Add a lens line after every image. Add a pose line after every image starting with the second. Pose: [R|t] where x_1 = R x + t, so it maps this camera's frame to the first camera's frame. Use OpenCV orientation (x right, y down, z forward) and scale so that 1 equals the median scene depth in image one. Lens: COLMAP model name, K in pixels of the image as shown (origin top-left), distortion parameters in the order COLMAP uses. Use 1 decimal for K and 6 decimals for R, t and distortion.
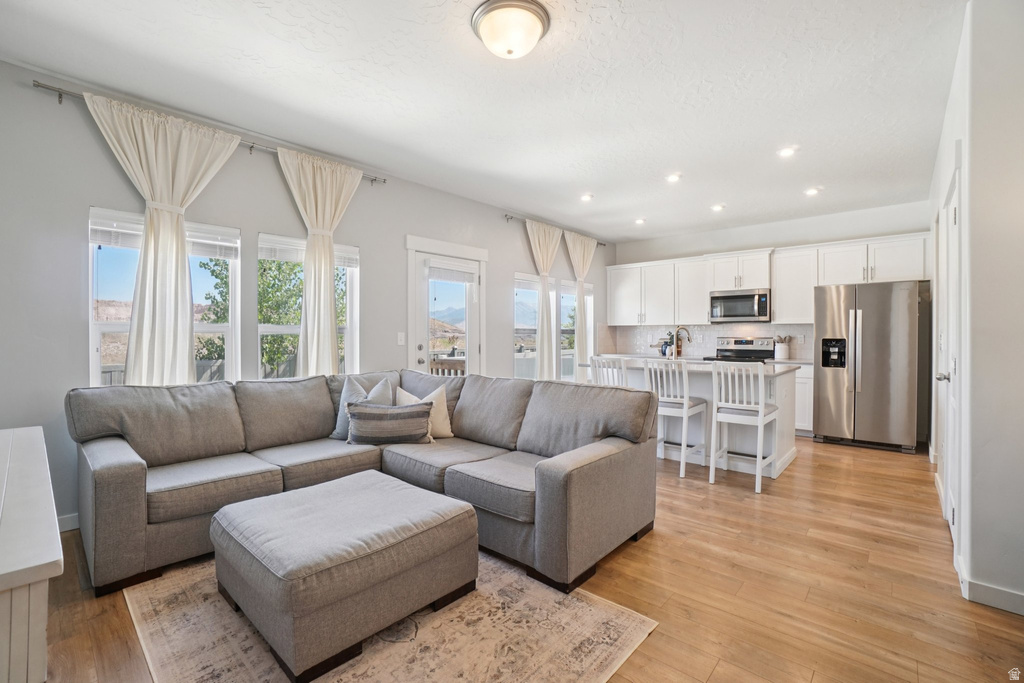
lens RADIAL K [[454.7, 0, 512.0], [0, 454.7, 341.5], [0, 0, 1]] dist [-0.057616, 0.000473]
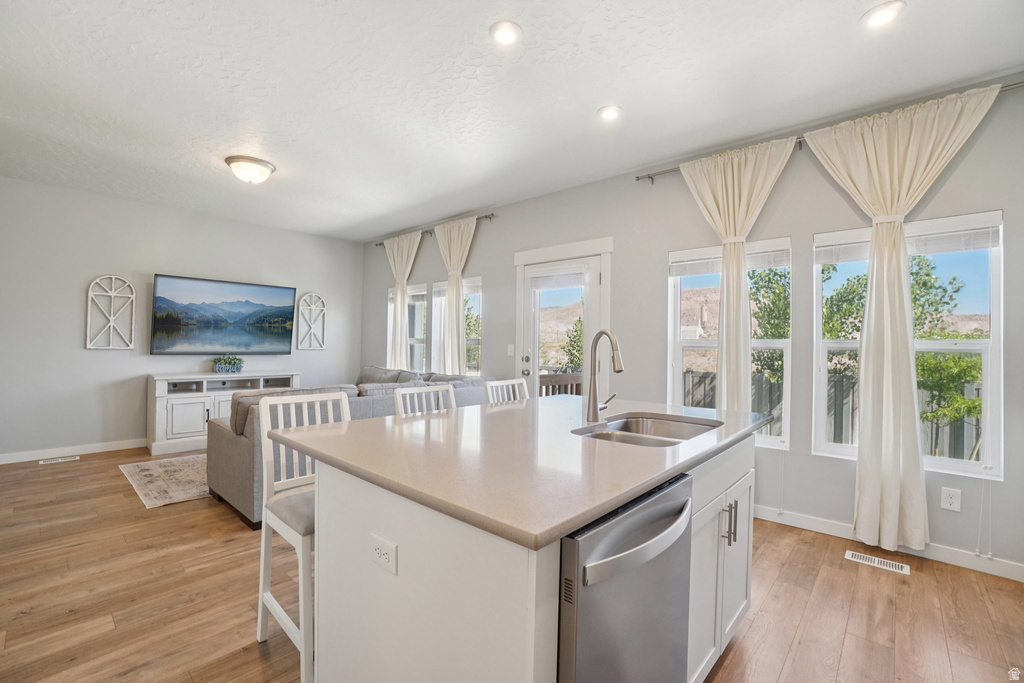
lens RADIAL K [[457.7, 0, 505.2], [0, 457.7, 339.3], [0, 0, 1]] dist [-0.033505, 0.006779]
pose [[-0.031406, -0.012411, -0.999430, 0.642767], [-0.031315, 0.999444, -0.011427, -0.014353], [0.999016, 0.030938, -0.031777, 0.765654]]
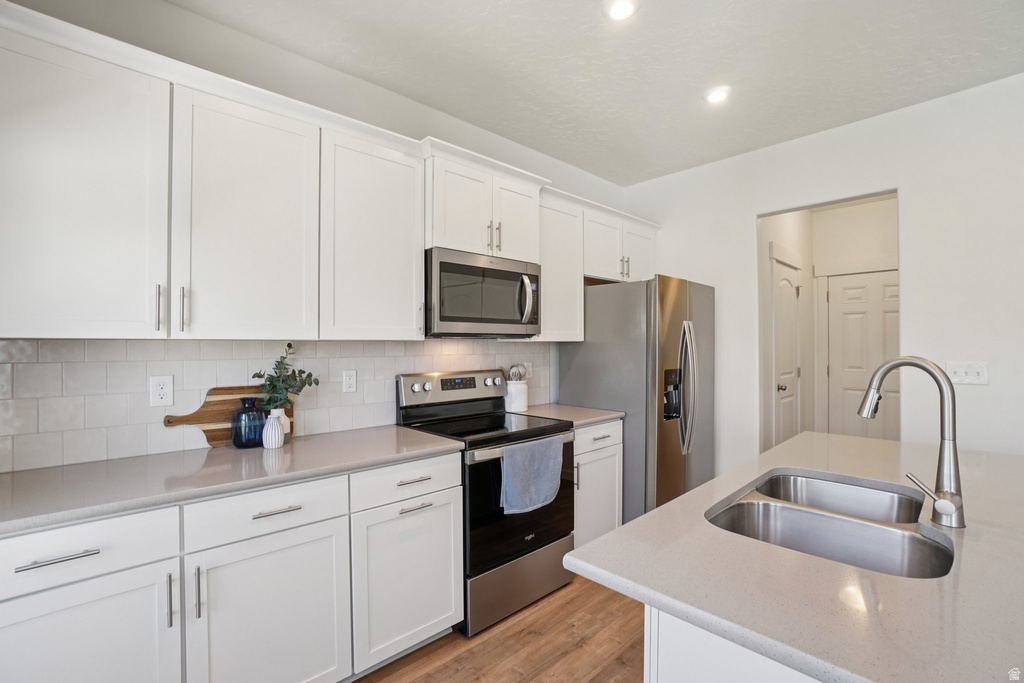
lens RADIAL K [[461.2, 0, 506.4], [0, 461.2, 344.3], [0, 0, 1]] dist [-0.027556, 0.000625]
pose [[0.100797, 0.000776, 0.994907, 0.094644], [0.019591, 0.999804, -0.002764, -0.035501], [-0.994714, 0.019770, 0.100763, 0.981915]]
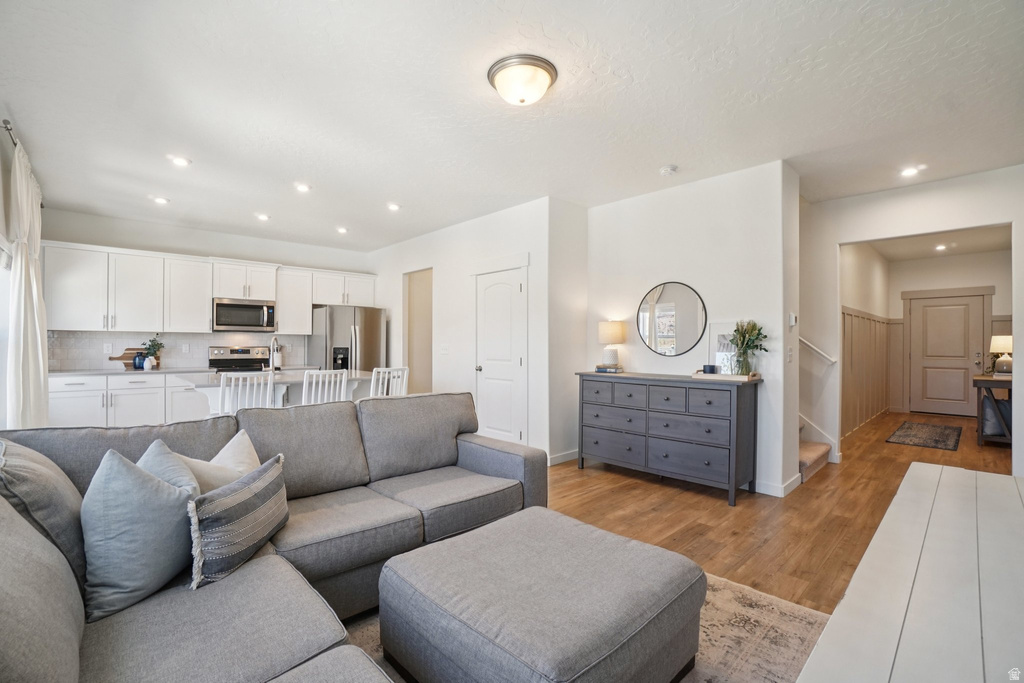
lens RADIAL K [[446.5, 0, 483.0], [0, 446.5, 344.6], [0, 0, 1]] dist [-0.016614, 0.000337]
pose [[0.138151, -0.003444, 0.990405, -0.420913], [0.009352, 0.999954, 0.002172, -0.011595], [-0.990367, 0.008962, 0.138177, 0.350624]]
